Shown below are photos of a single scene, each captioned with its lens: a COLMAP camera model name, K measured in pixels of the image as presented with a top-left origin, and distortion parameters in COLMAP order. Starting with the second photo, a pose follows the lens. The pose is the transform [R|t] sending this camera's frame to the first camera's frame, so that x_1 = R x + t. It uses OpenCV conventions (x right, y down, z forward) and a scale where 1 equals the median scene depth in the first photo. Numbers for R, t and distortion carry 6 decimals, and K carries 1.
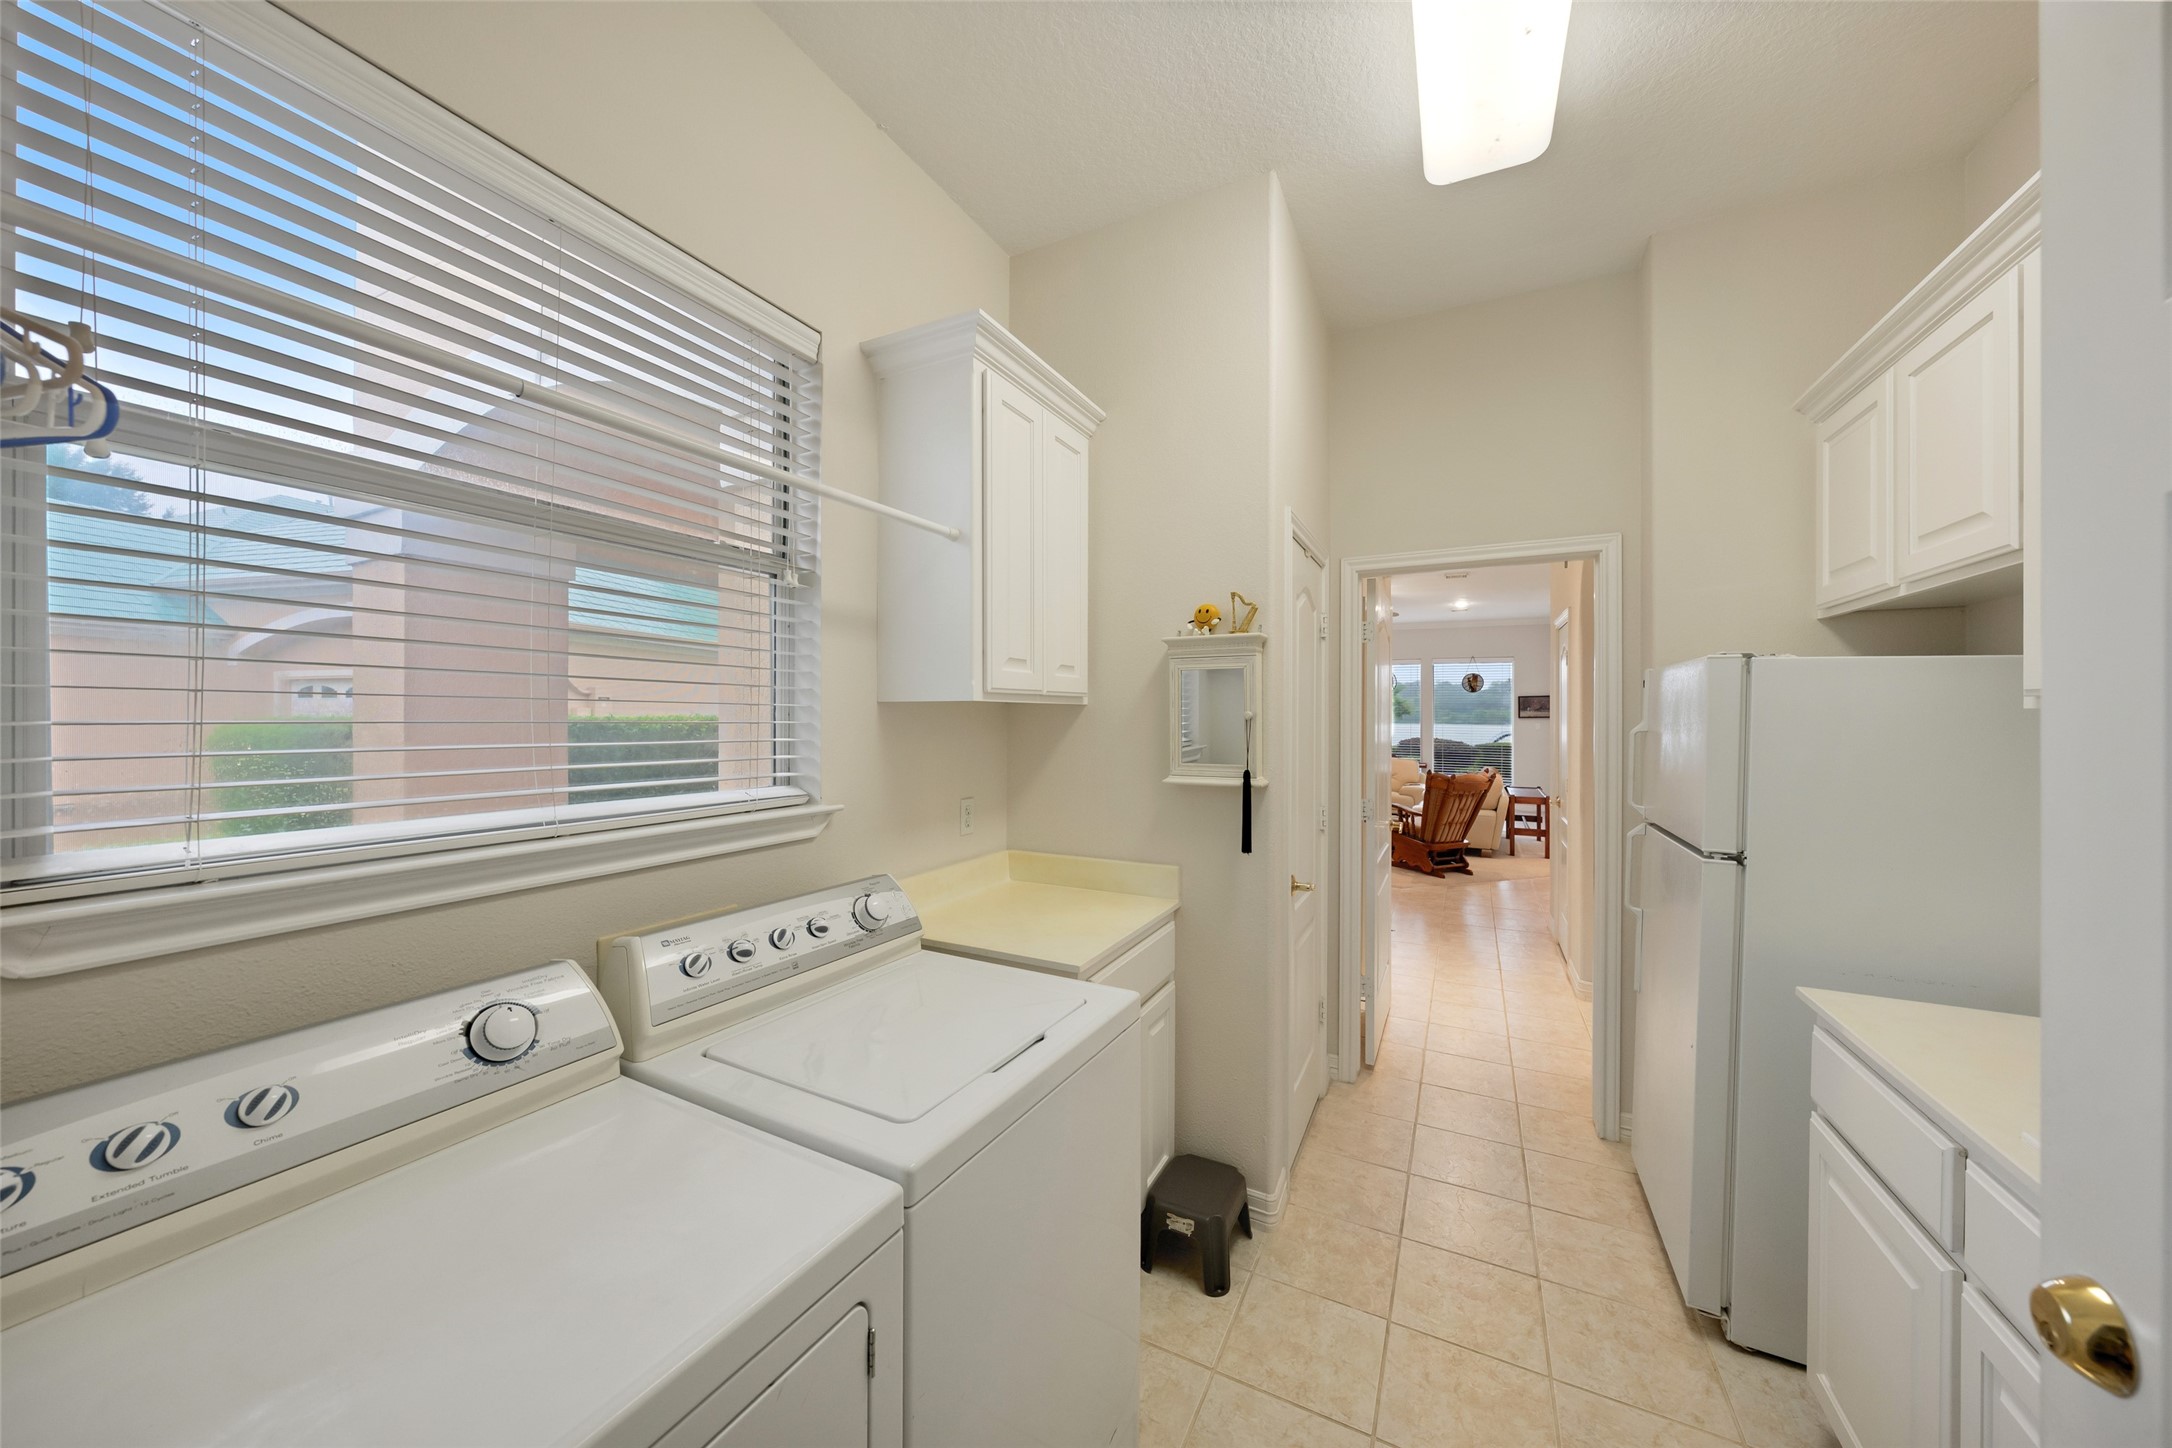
lens RADIAL K [[736.9, 0, 1089.3], [0, 736.9, 713.6], [0, 0, 1]] dist [-0.004434, -0.000230]
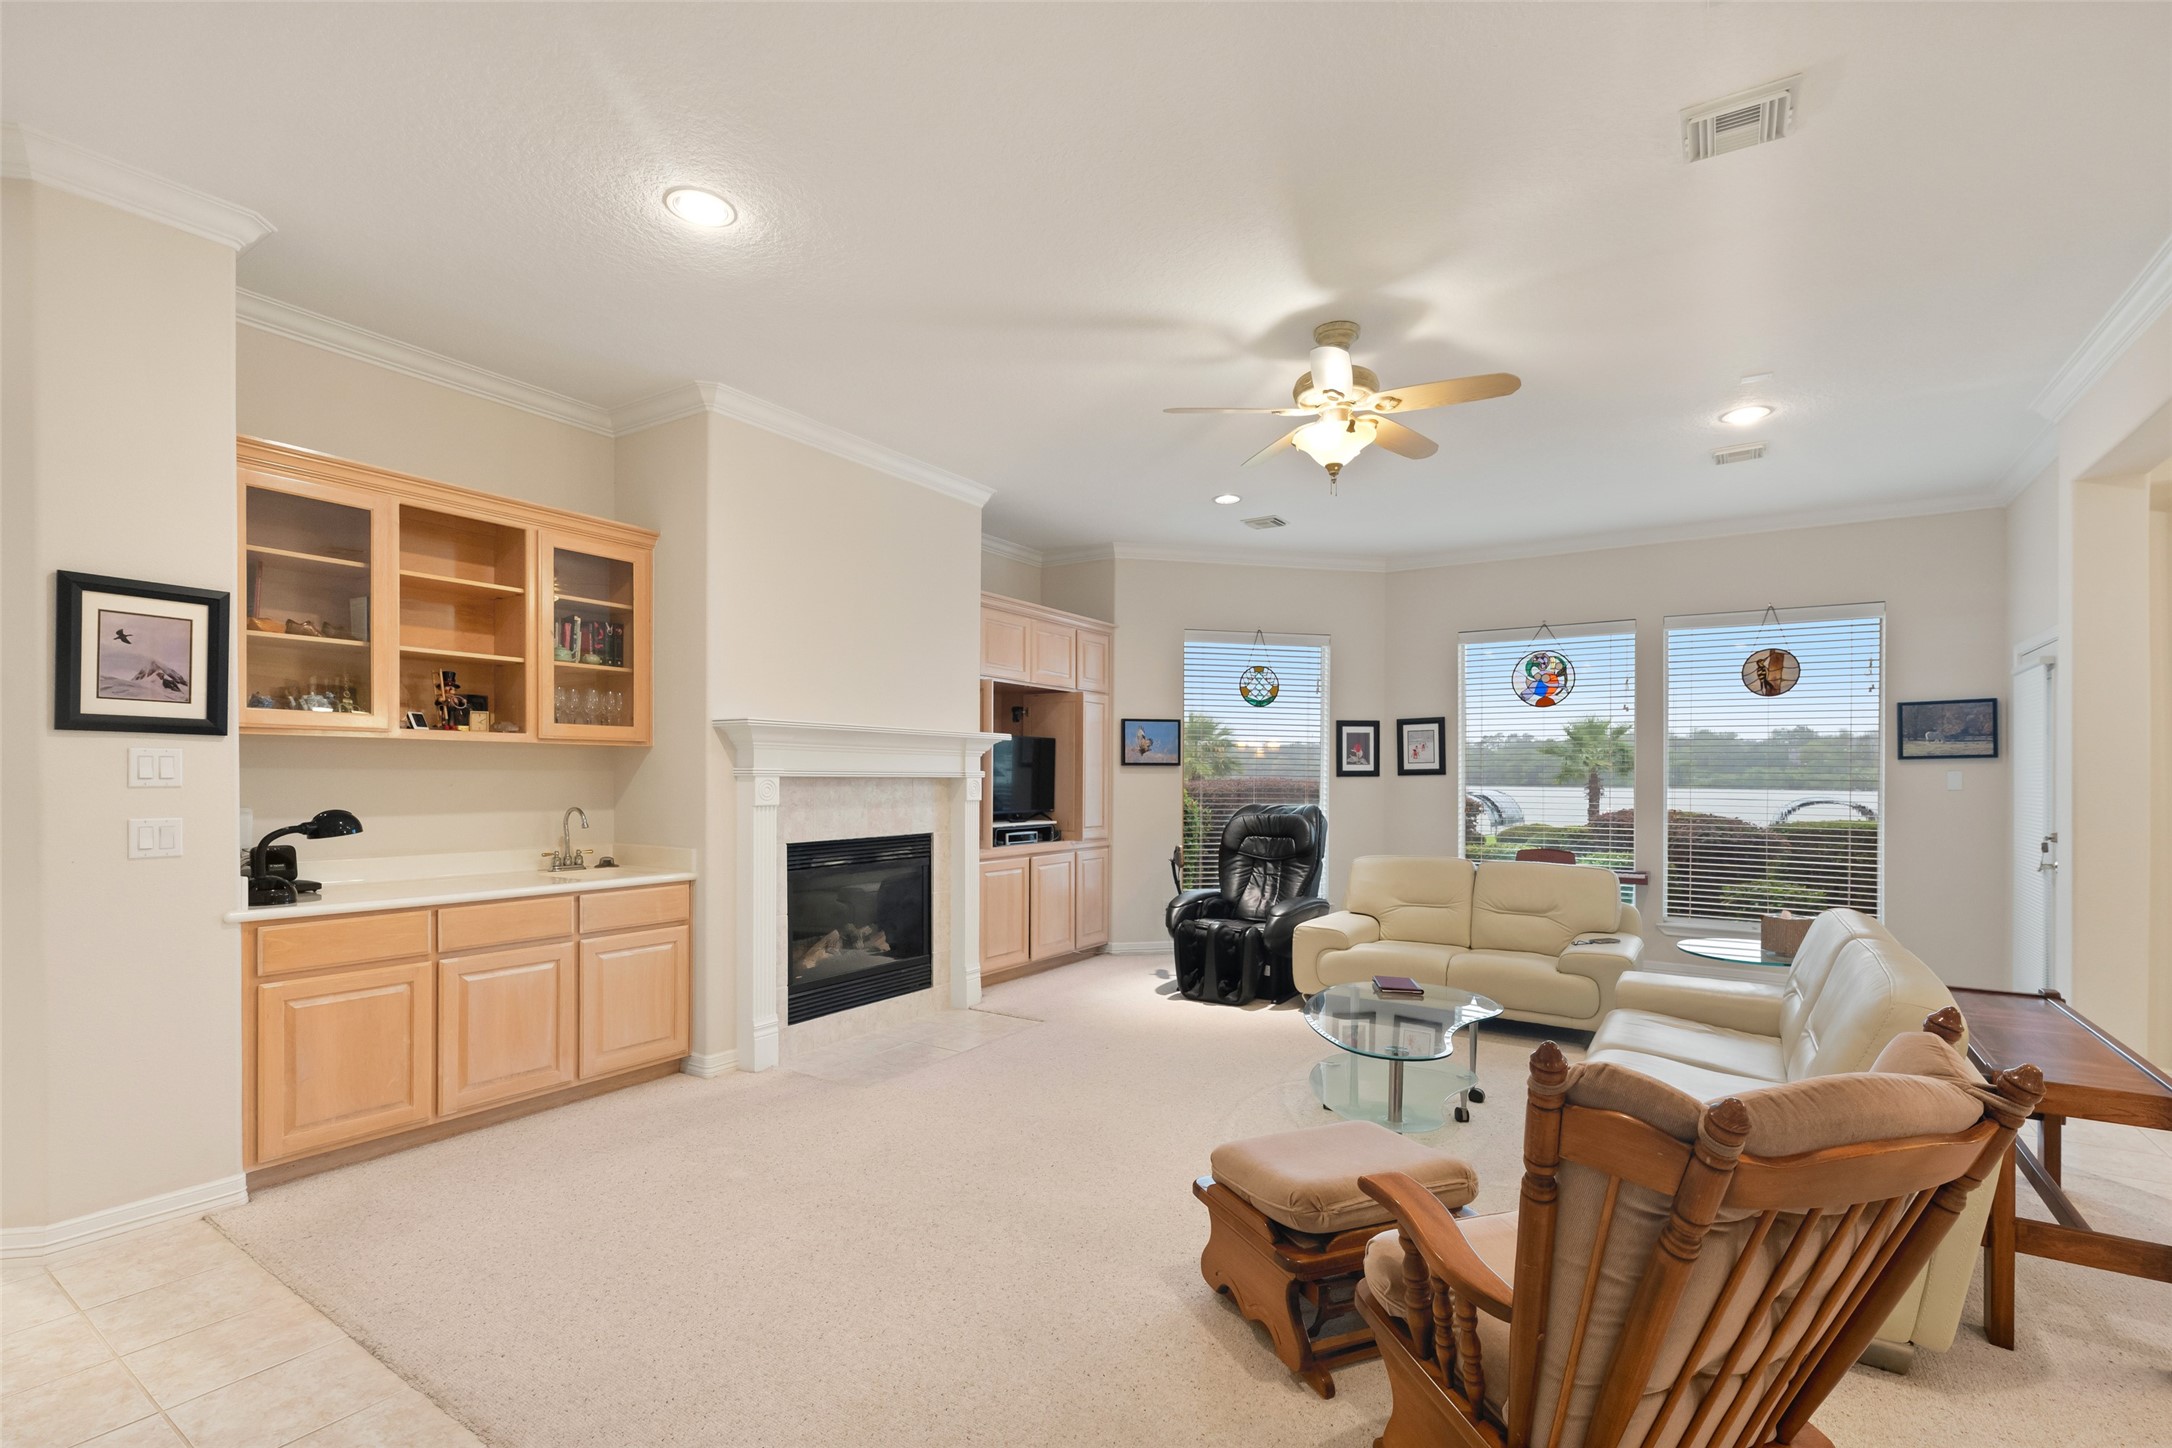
lens RADIAL K [[964.6, 0, 1113.5], [0, 964.6, 774.5], [0, 0, 1]] dist [0.000394, -0.000010]
pose [[0.995353, 0.004303, -0.096198, 0.226810], [-0.004536, 0.999987, -0.002210, 0.016036], [0.096187, 0.002636, 0.995360, 0.462501]]
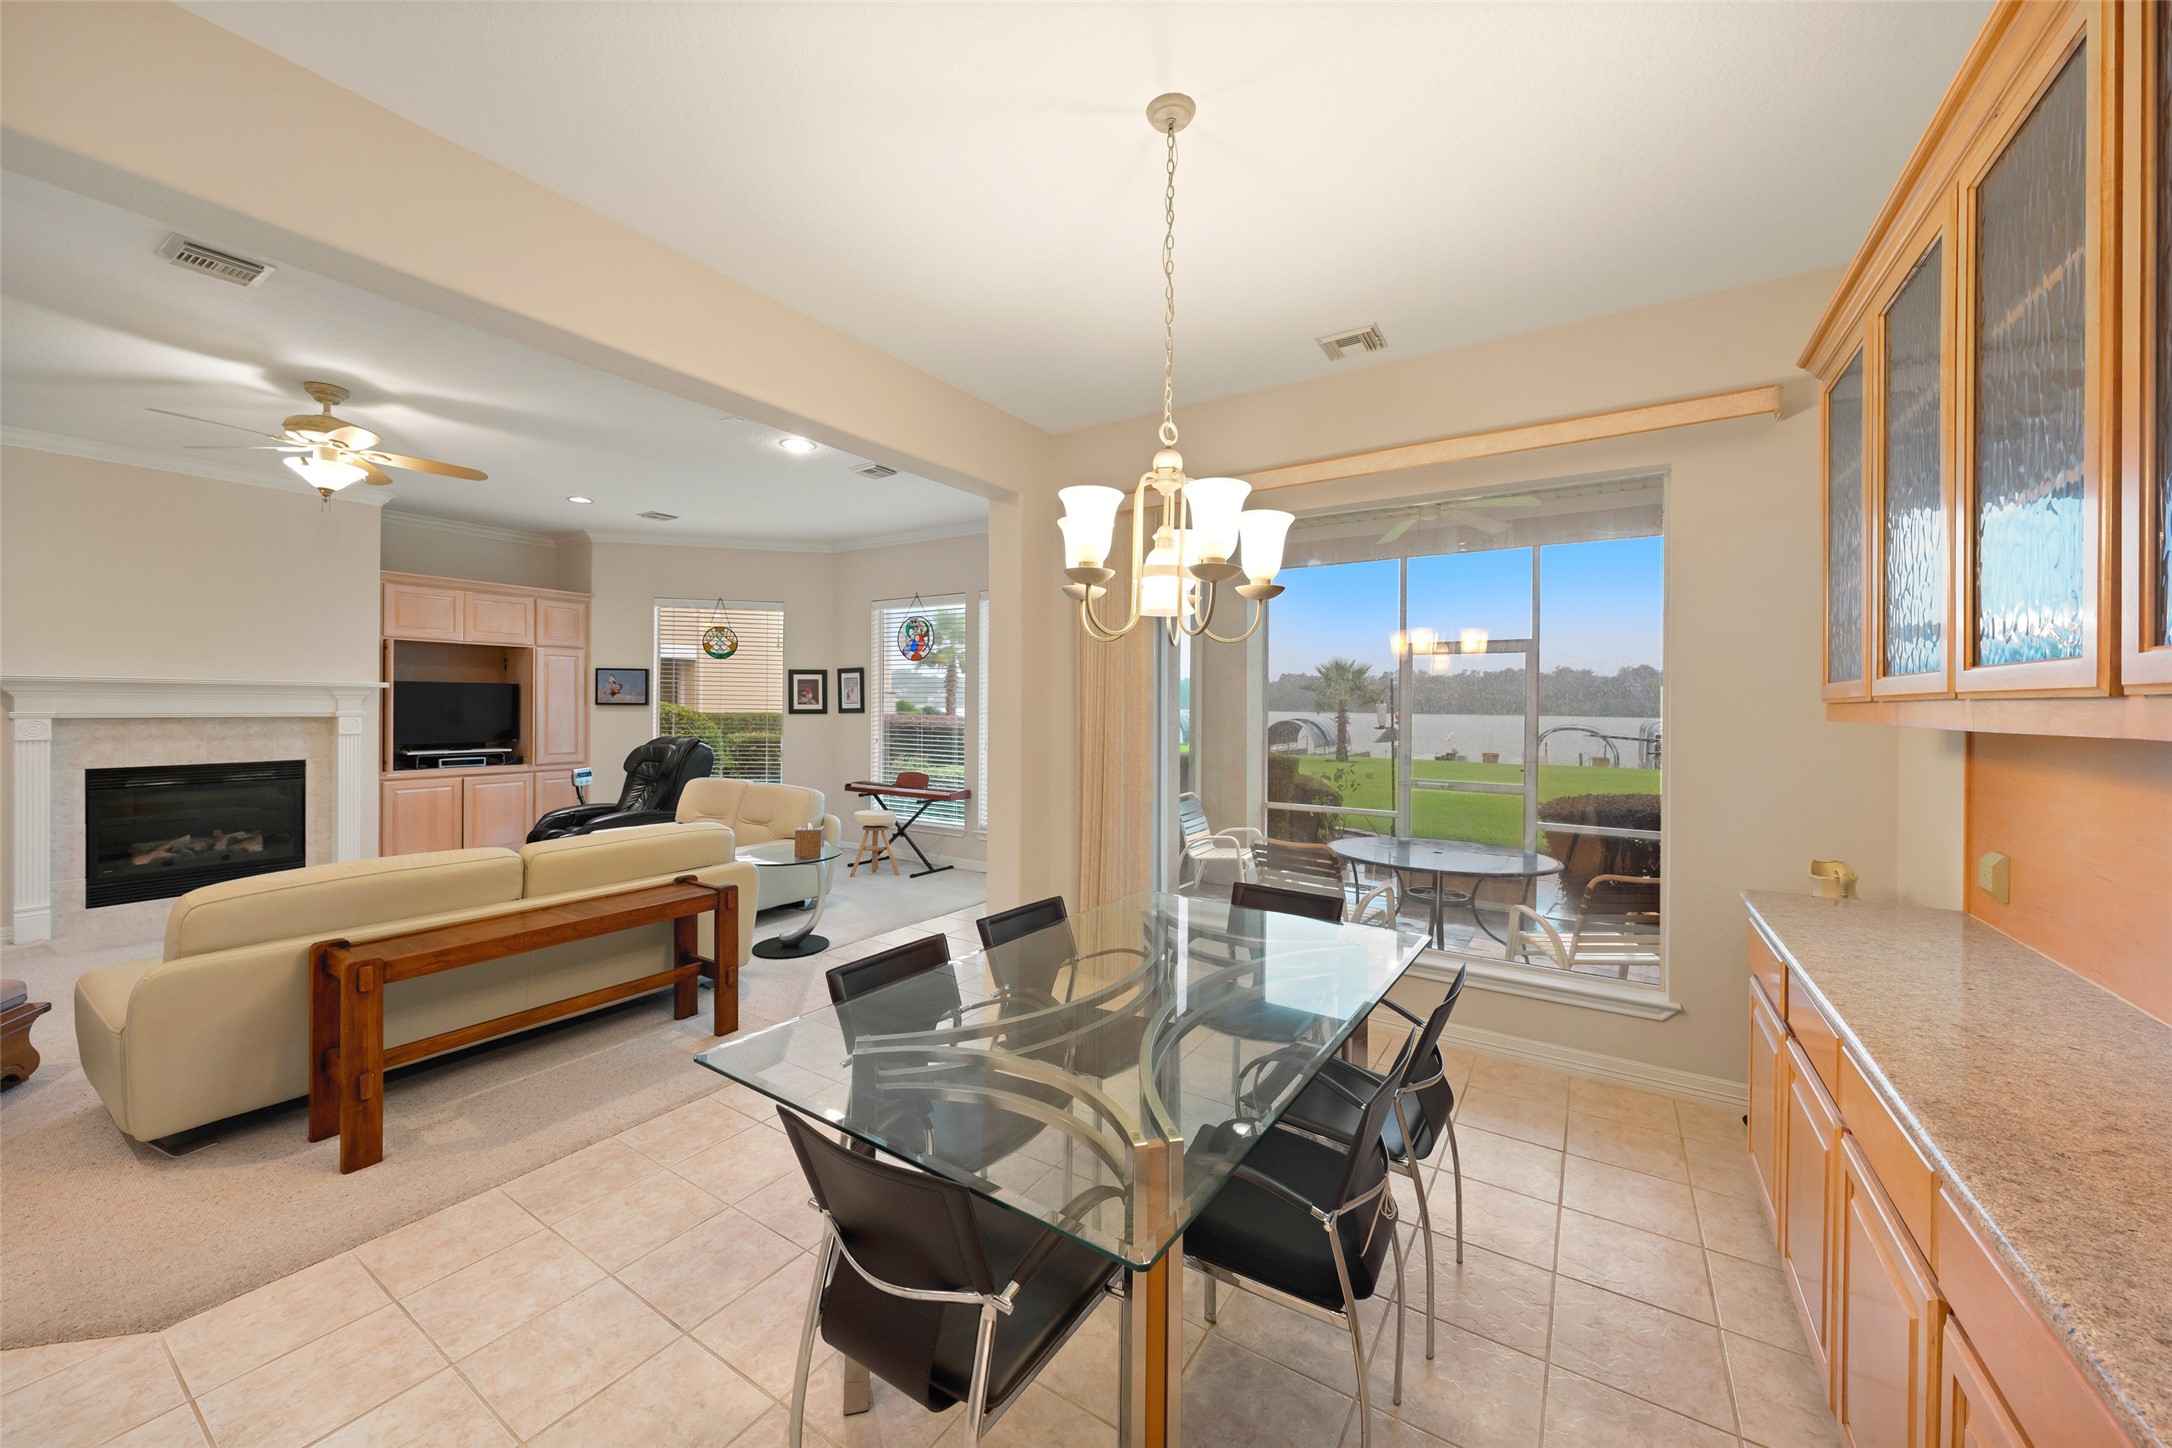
lens RADIAL K [[795.9, 0, 1087.3], [0, 795.9, 706.4], [0, 0, 1]] dist [-0.001996, 0.000112]
pose [[0.996332, 0.007947, -0.085201, 0.612097], [-0.007741, 0.999966, 0.002739, 0.005513], [0.085220, -0.002070, 0.996360, 0.466469]]
